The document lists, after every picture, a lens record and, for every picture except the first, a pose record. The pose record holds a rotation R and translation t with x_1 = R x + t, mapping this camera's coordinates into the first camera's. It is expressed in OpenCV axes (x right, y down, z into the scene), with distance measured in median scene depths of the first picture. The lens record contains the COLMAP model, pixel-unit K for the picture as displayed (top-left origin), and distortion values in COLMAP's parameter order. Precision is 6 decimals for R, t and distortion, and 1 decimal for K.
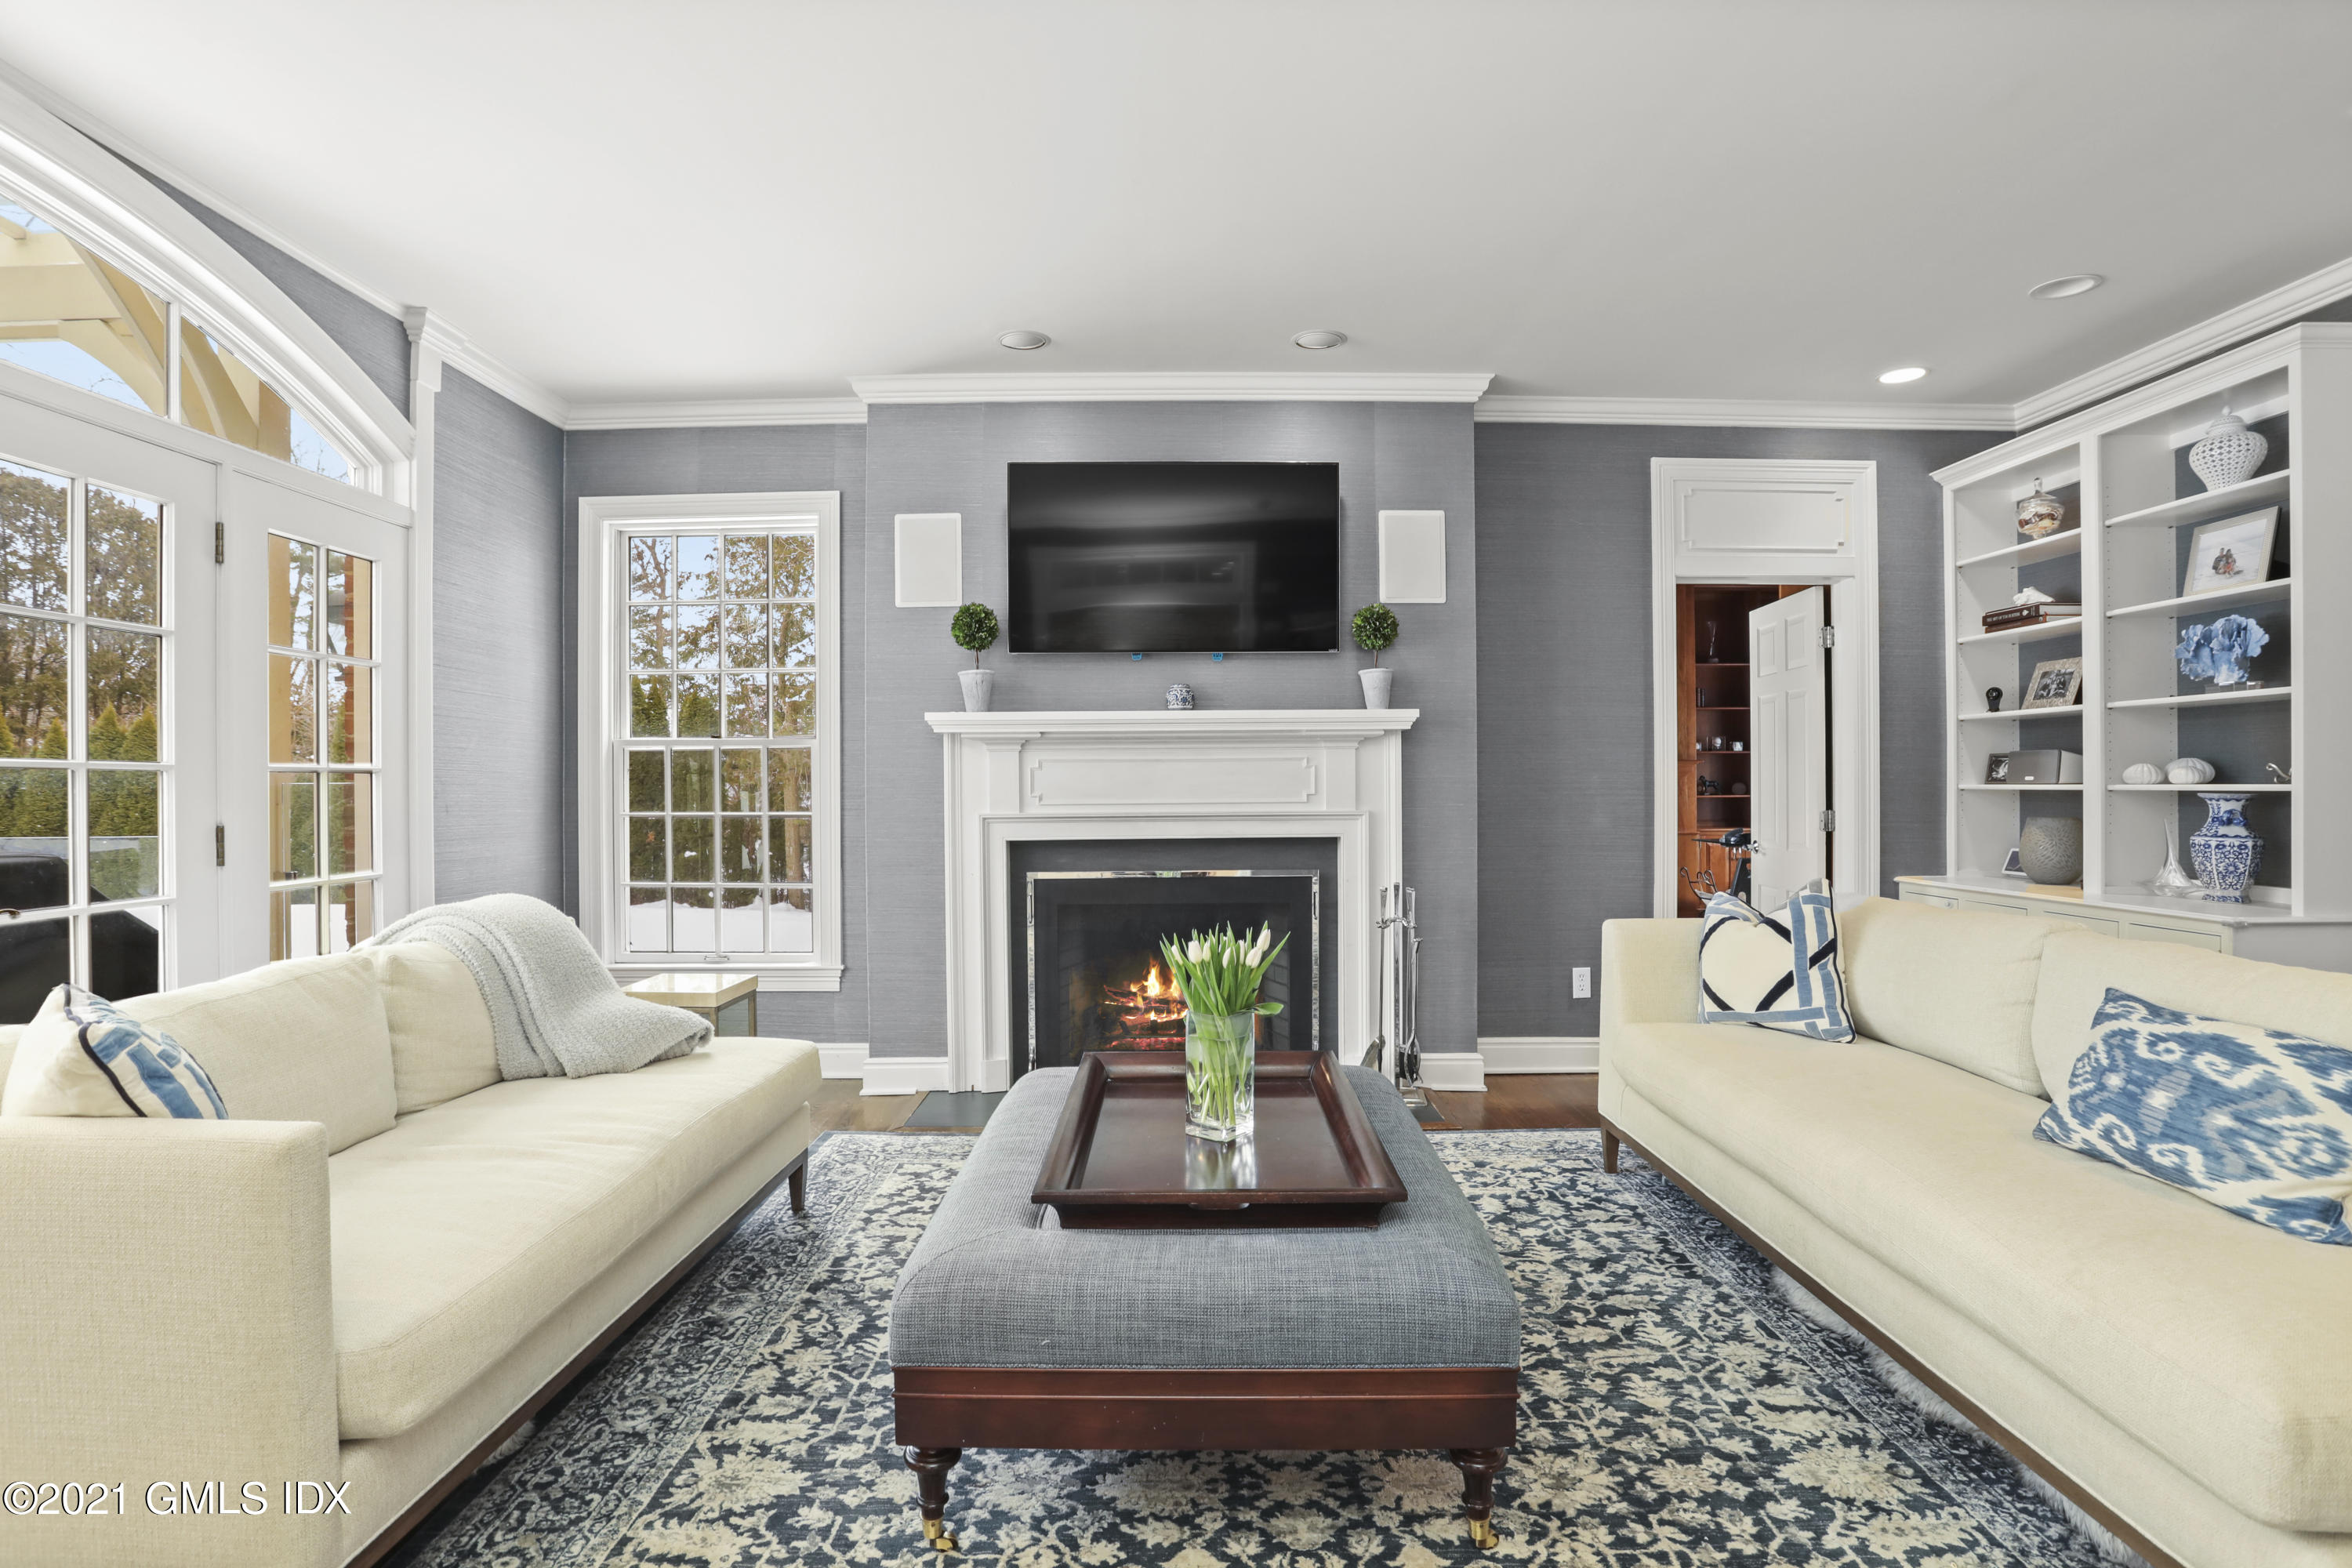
lens RADIAL K [[1151.6, 0, 1189.2], [0, 1151.6, 779.6], [0, 0, 1]] dist [-0.072915, 0.028553]
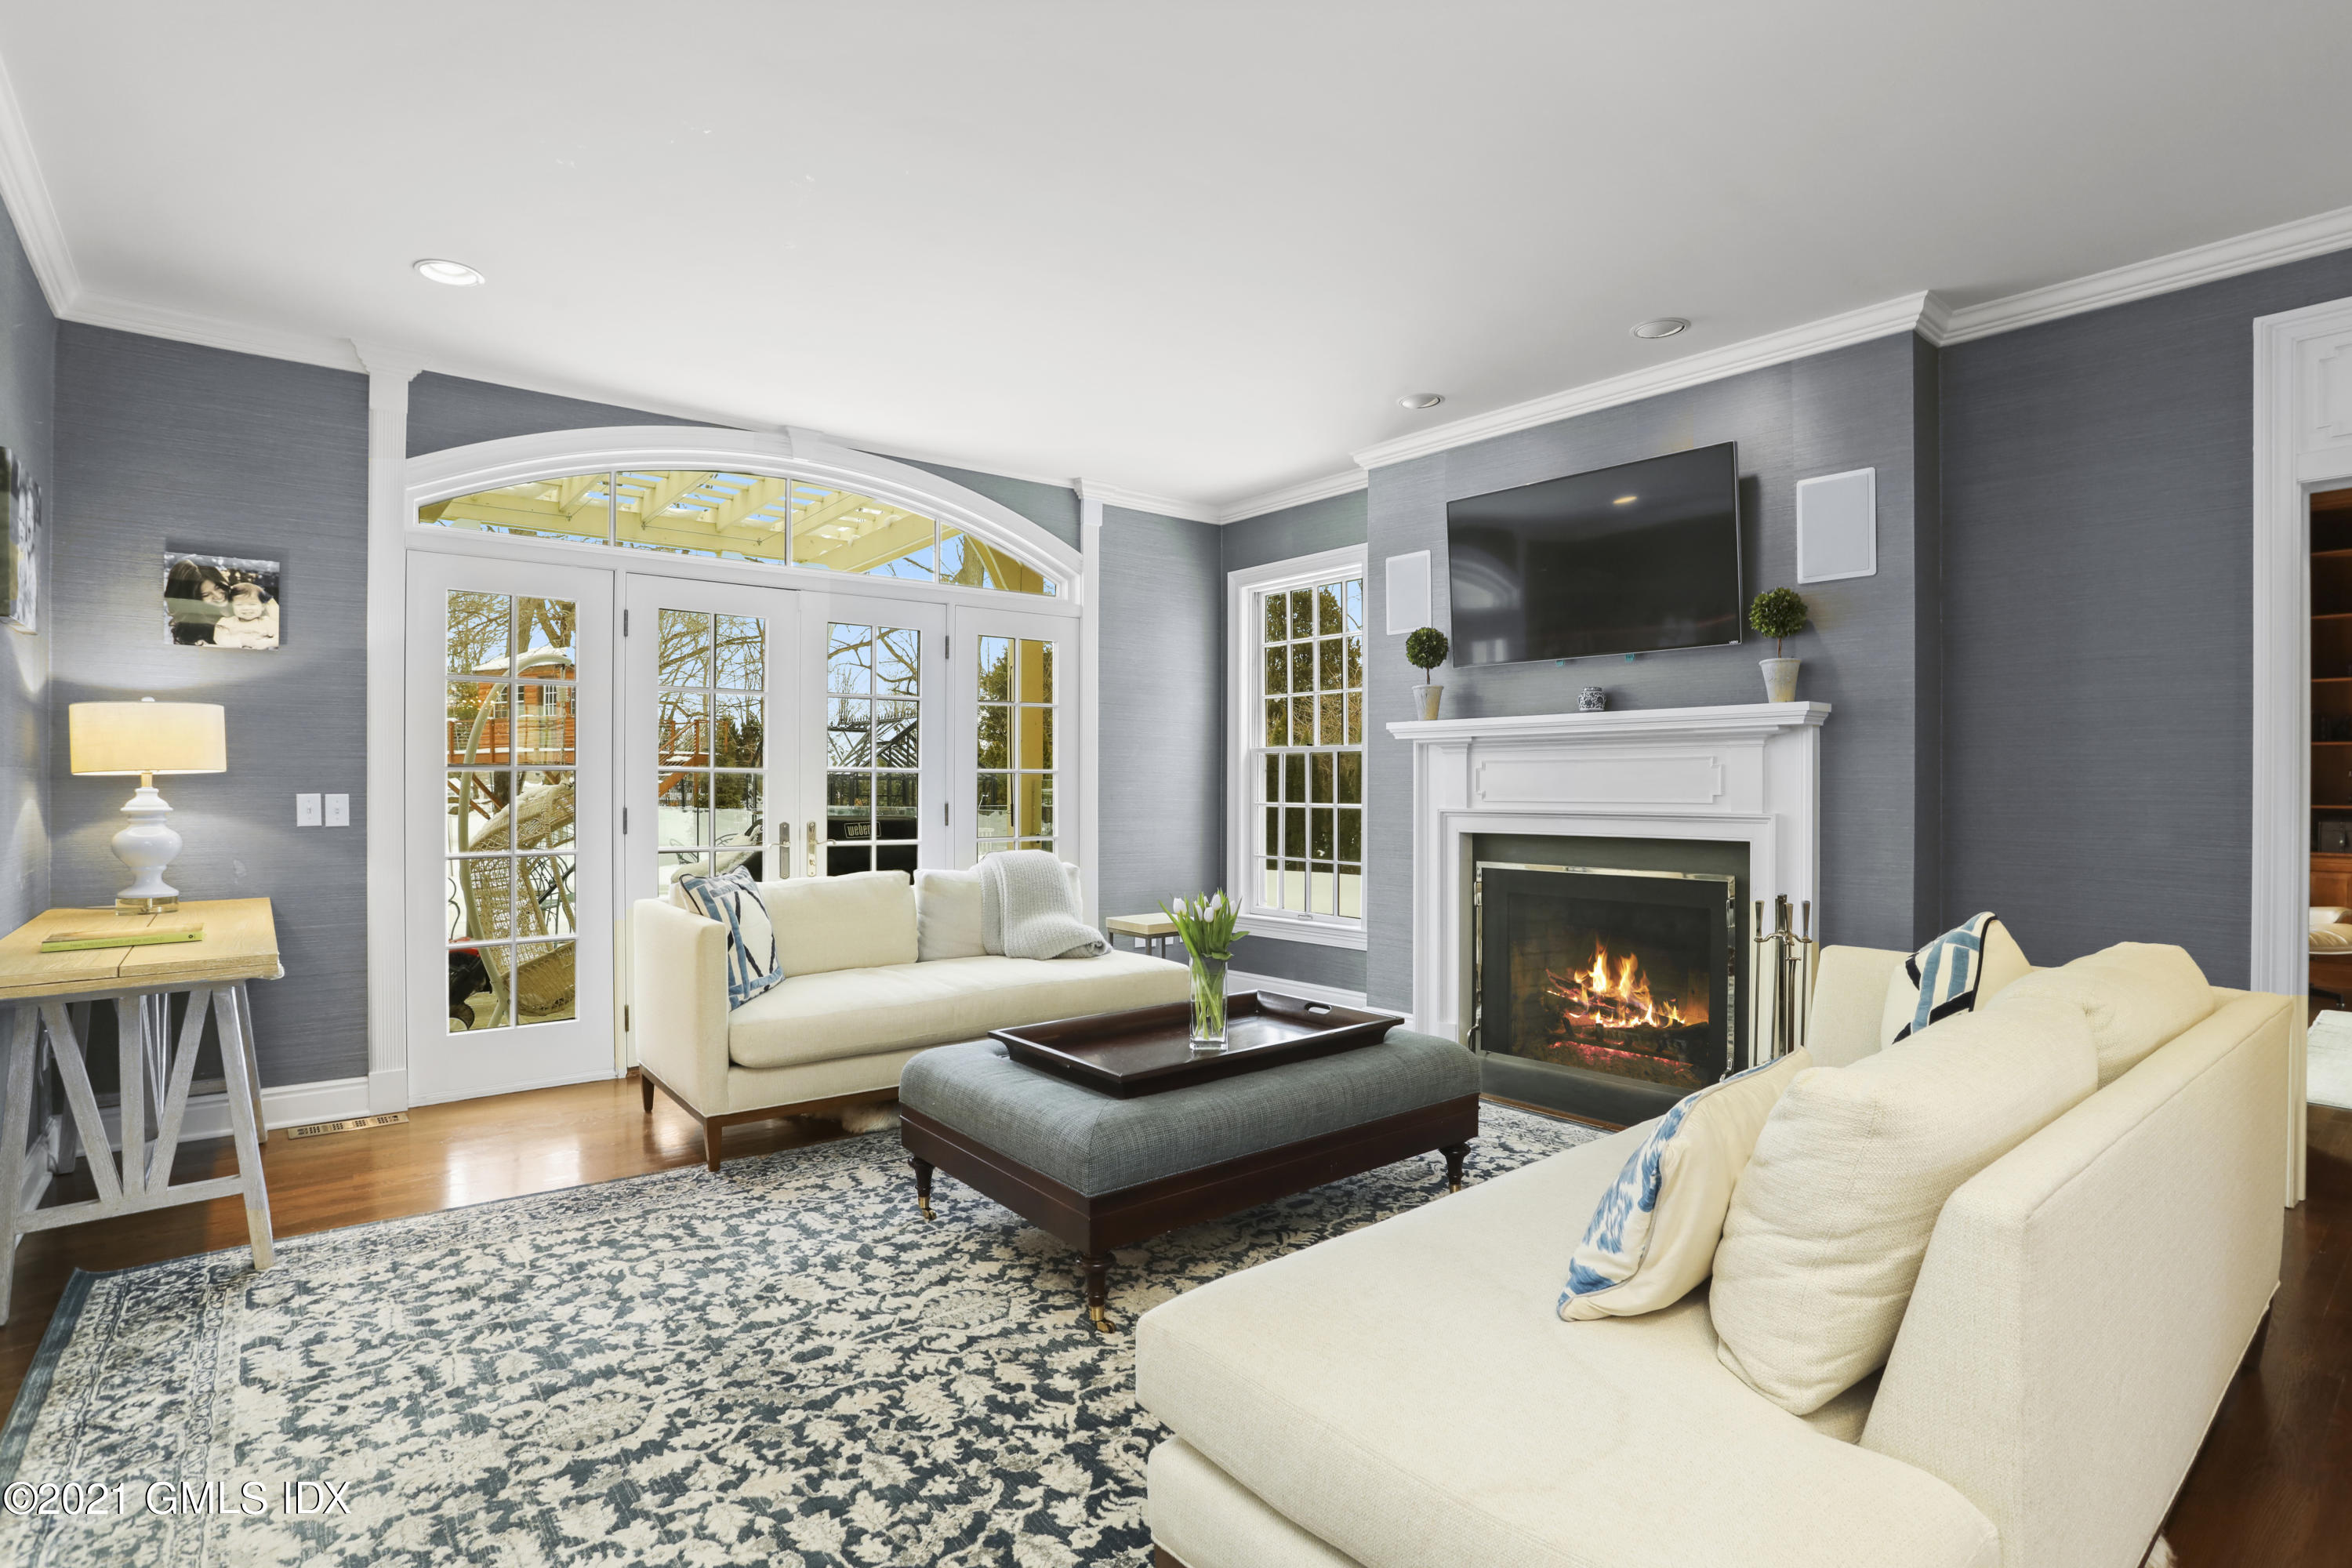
lens RADIAL K [[1151.6, 0, 1189.2], [0, 1151.6, 779.6], [0, 0, 1]] dist [-0.072915, 0.028553]
pose [[0.638275, 0.003964, -0.769798, 0.548583], [-0.000923, 0.999990, 0.004384, -0.003890], [0.769808, -0.002088, 0.638273, 0.067978]]
